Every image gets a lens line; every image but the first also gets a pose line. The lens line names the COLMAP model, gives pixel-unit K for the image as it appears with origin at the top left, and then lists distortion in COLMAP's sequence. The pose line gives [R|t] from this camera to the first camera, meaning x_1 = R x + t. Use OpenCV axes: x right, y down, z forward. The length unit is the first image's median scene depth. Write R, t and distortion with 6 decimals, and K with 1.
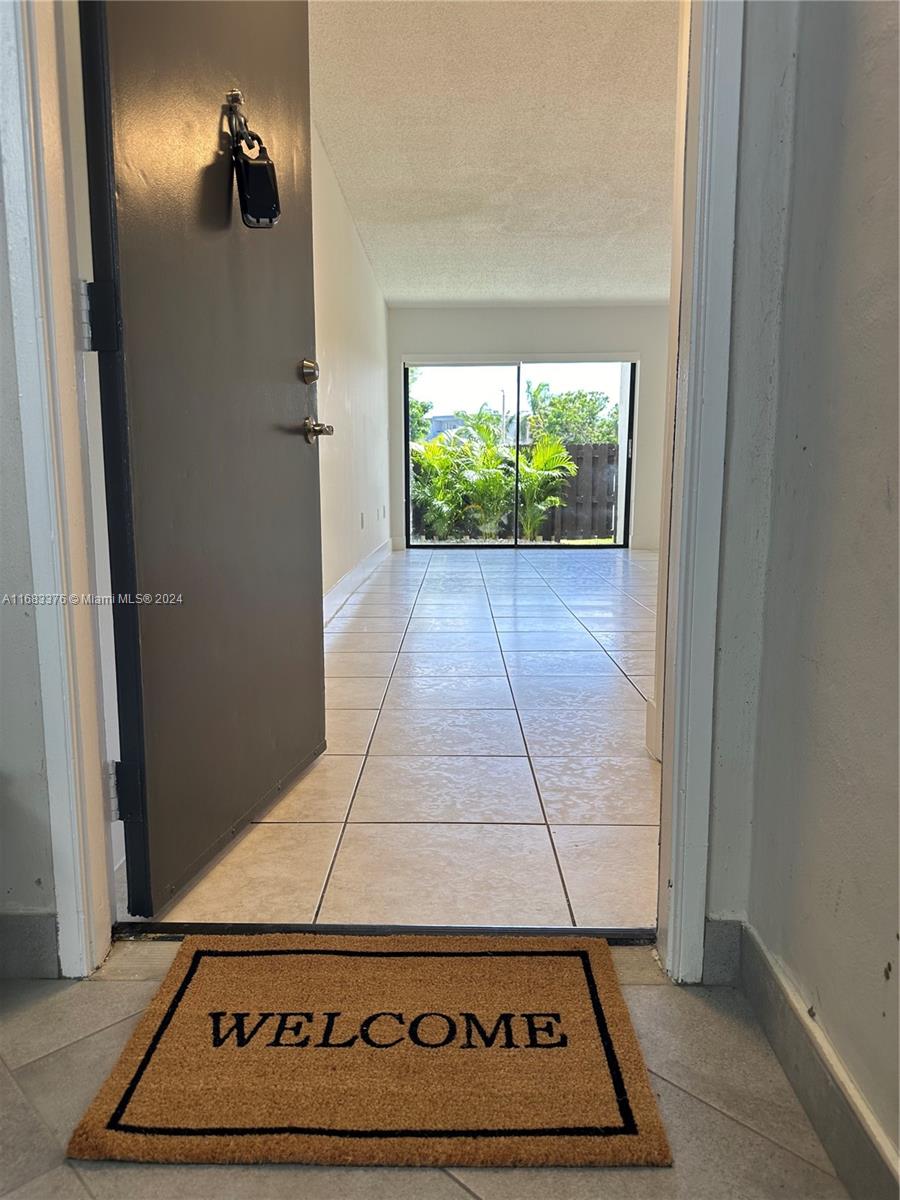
lens RADIAL K [[841.0, 0, 450.0], [0, 841.0, 600.0], [0, 0, 1]] dist [0.195830, -0.404782]
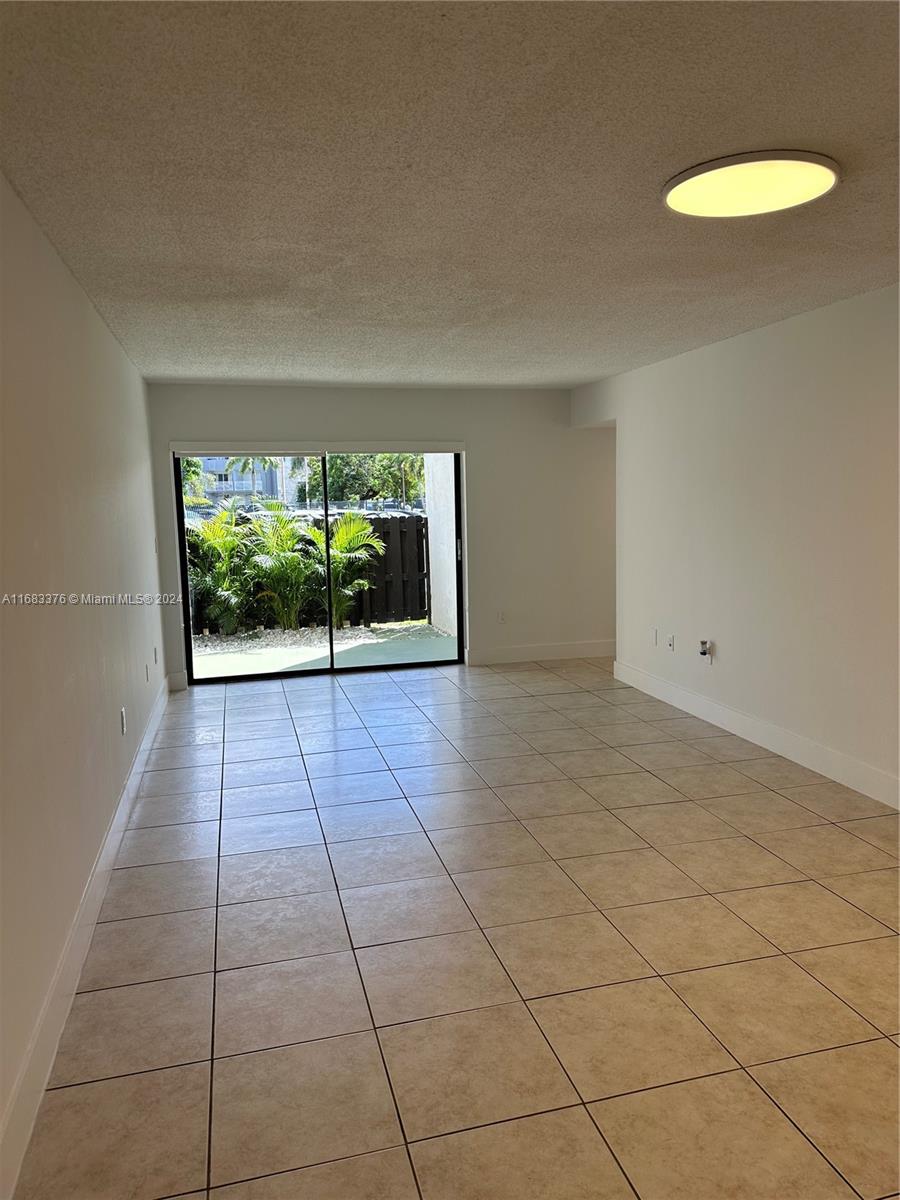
lens RADIAL K [[841.0, 0, 450.0], [0, 841.0, 600.0], [0, 0, 1]] dist [0.195830, -0.404782]
pose [[0.966424, -0.054158, 0.251179, -0.009590], [0.060670, 0.997991, -0.018249, -0.078329], [-0.249686, 0.032875, 0.967769, 0.127888]]
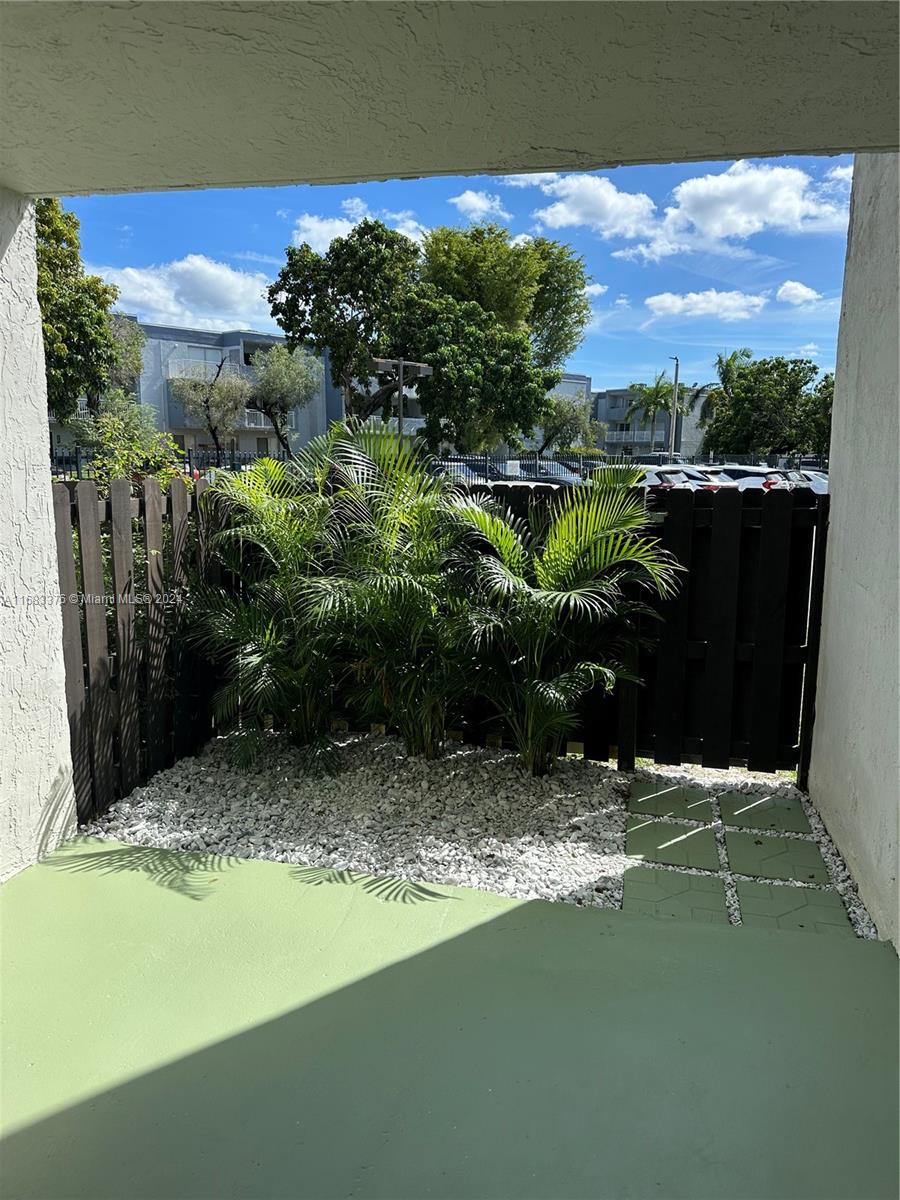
lens RADIAL K [[841.0, 0, 450.0], [0, 841.0, 600.0], [0, 0, 1]] dist [0.195830, -0.404782]
pose [[0.977462, 0.049731, -0.205172, 0.130359], [-0.044133, 0.998520, 0.031776, -0.150816], [0.206449, -0.022005, 0.978210, 0.670920]]
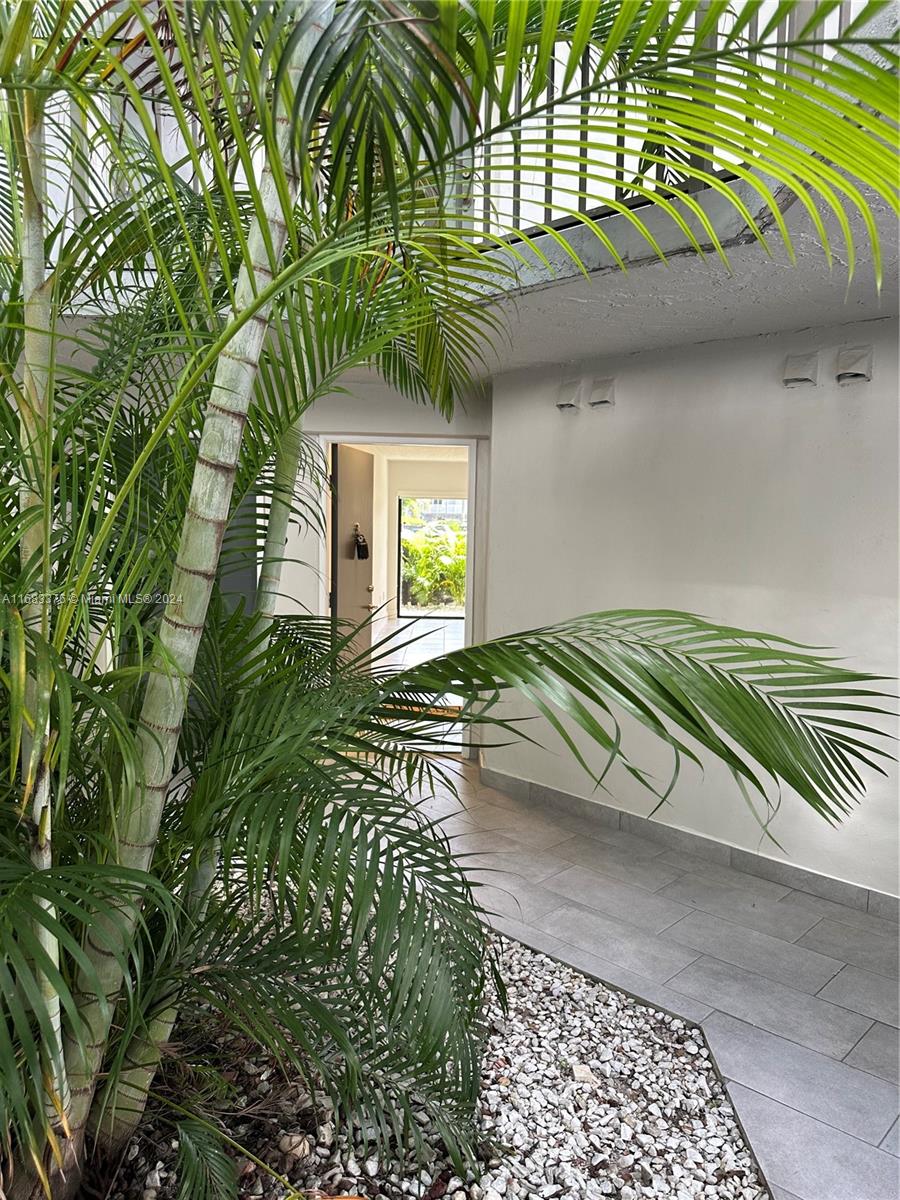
lens RADIAL K [[841.0, 0, 450.0], [0, 841.0, 600.0], [0, 0, 1]] dist [0.195830, -0.404782]
pose [[0.999667, 0.021005, 0.014993, 0.012518], [-0.020192, 0.998416, -0.052511, -0.012285], [-0.016072, 0.052191, 0.998508, -0.333258]]
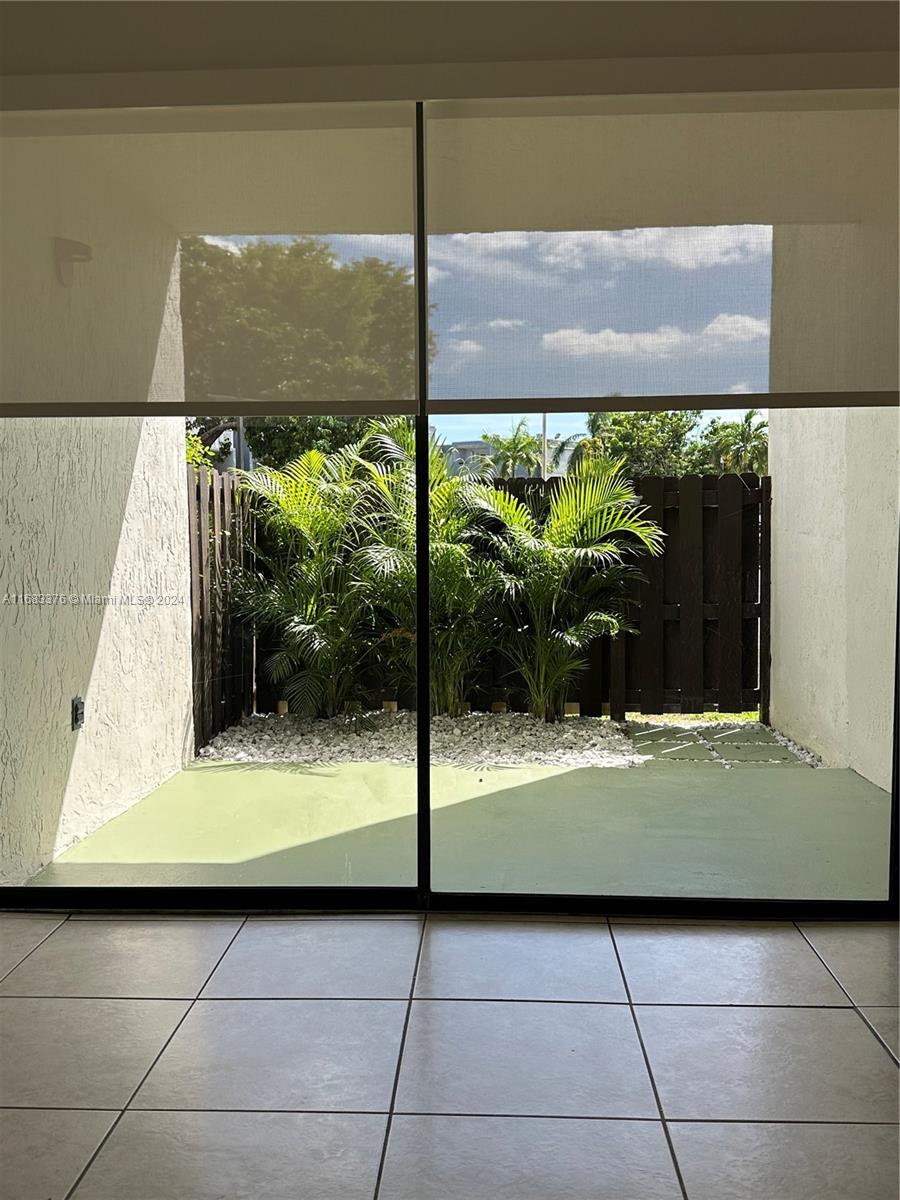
lens RADIAL K [[1114.9, 0, 439.4], [0, 1114.9, 605.4], [0, 0, 1]] dist [0.149722, -0.000253]
pose [[0.999135, -0.001573, -0.041547, 0.068680], [-0.001378, 0.997481, -0.070915, -0.088050], [0.041554, 0.070911, 0.996617, 0.488041]]
